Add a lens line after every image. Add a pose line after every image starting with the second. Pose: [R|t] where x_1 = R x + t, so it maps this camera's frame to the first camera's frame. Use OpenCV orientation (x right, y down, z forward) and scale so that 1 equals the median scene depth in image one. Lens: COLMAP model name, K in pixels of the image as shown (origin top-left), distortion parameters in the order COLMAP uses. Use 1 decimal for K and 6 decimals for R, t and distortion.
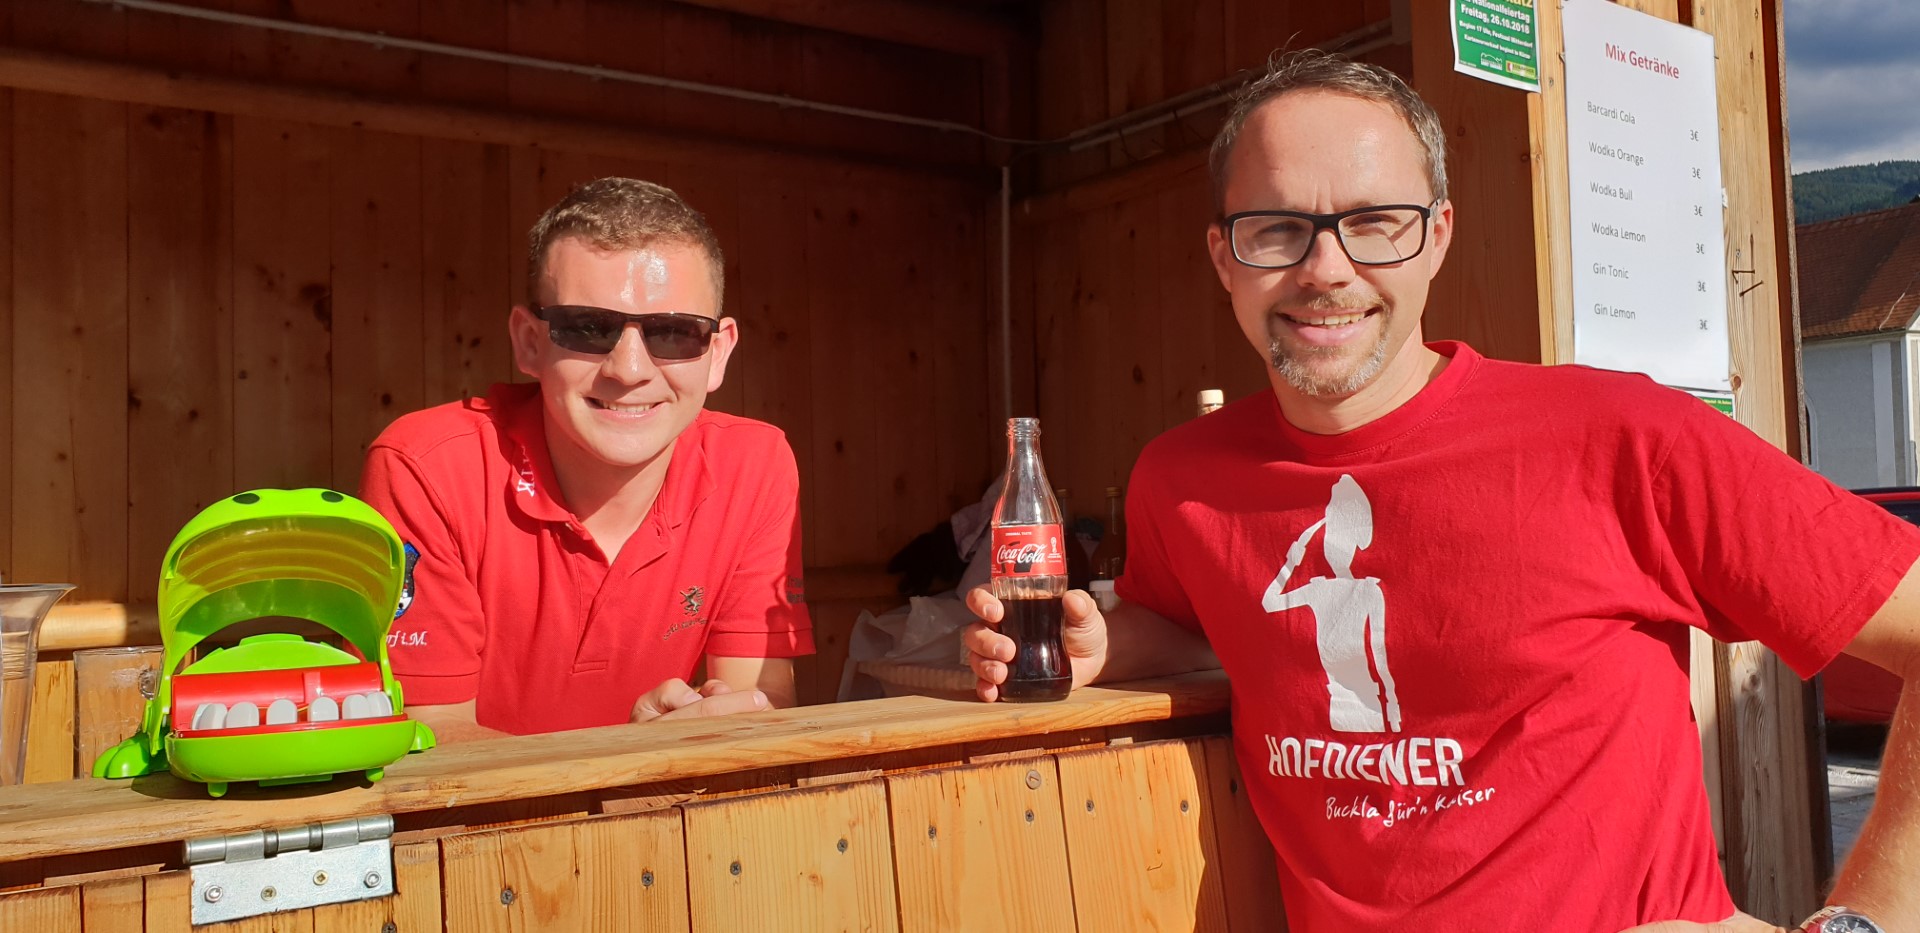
lens RADIAL K [[1495.3, 0, 950.3], [0, 1495.3, 425.8], [0, 0, 1]] dist [0.009317, 0.005272]
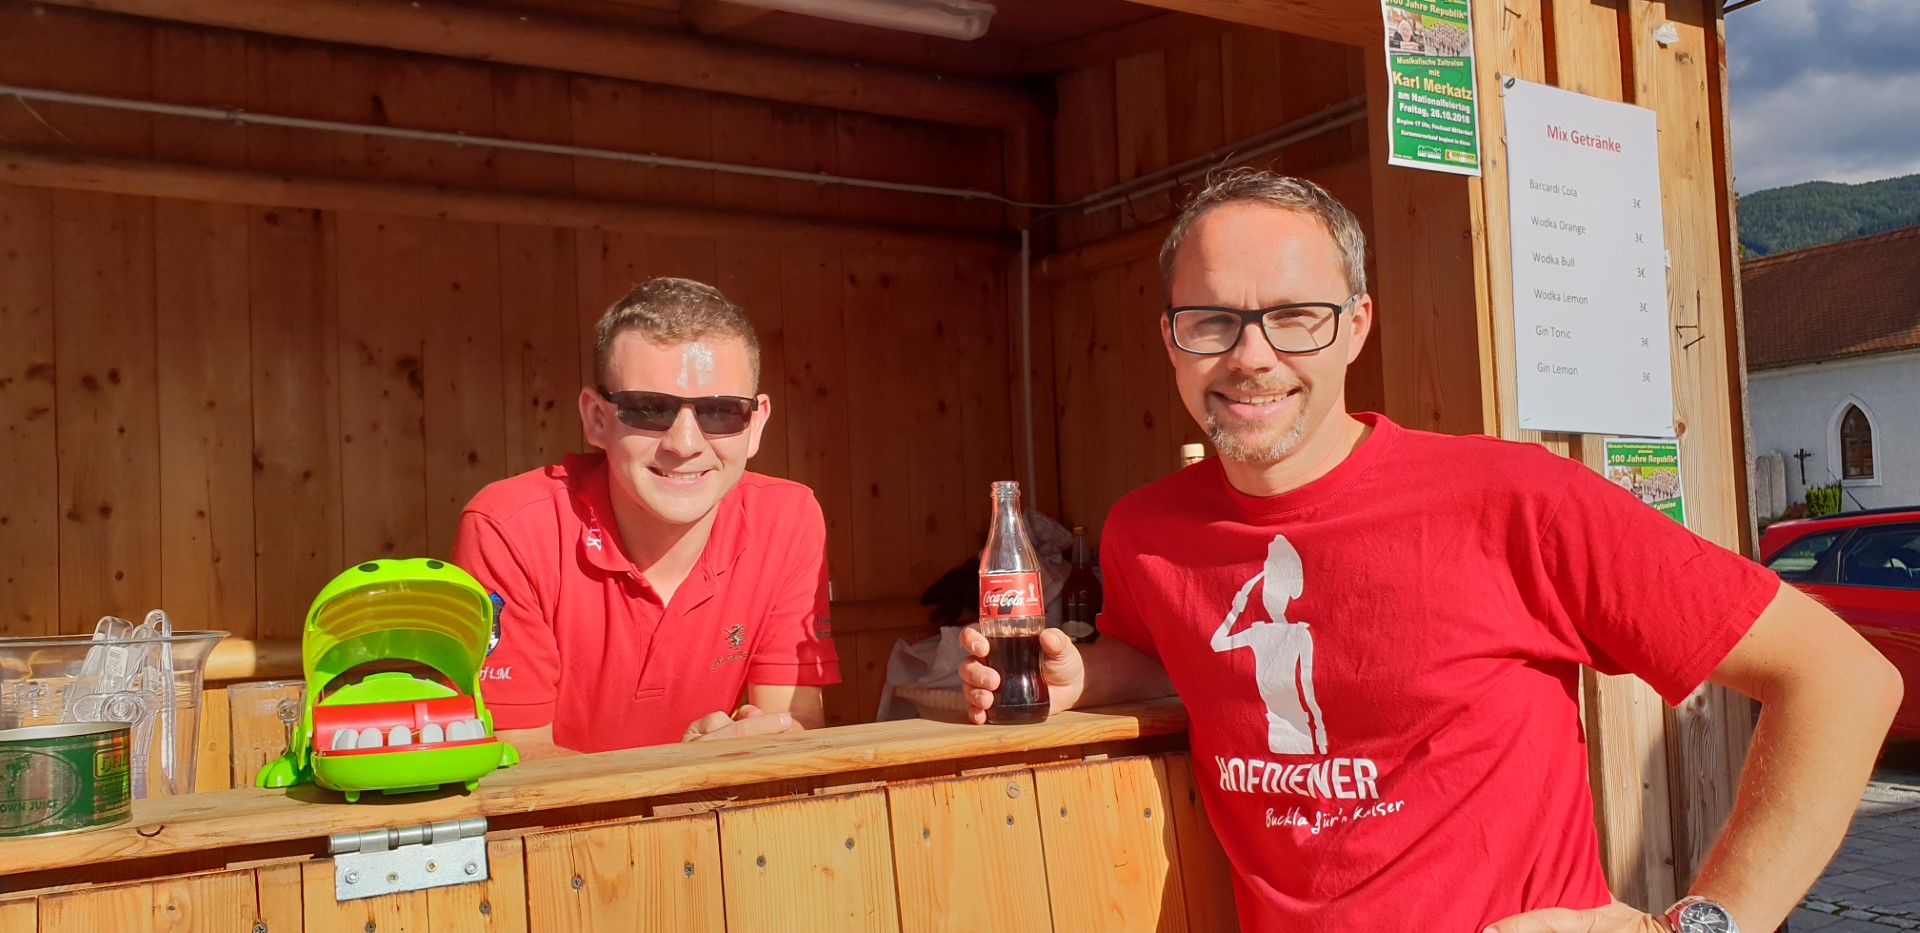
lens RADIAL K [[1458.8, 0, 908.0], [0, 1458.8, 461.5], [0, 0, 1]] dist [0.058823, -0.122547]
pose [[0.997418, -0.015981, -0.070012, 0.055743], [0.016484, 0.999842, 0.006605, -0.031706], [0.069896, -0.007742, 0.997524, -0.156118]]
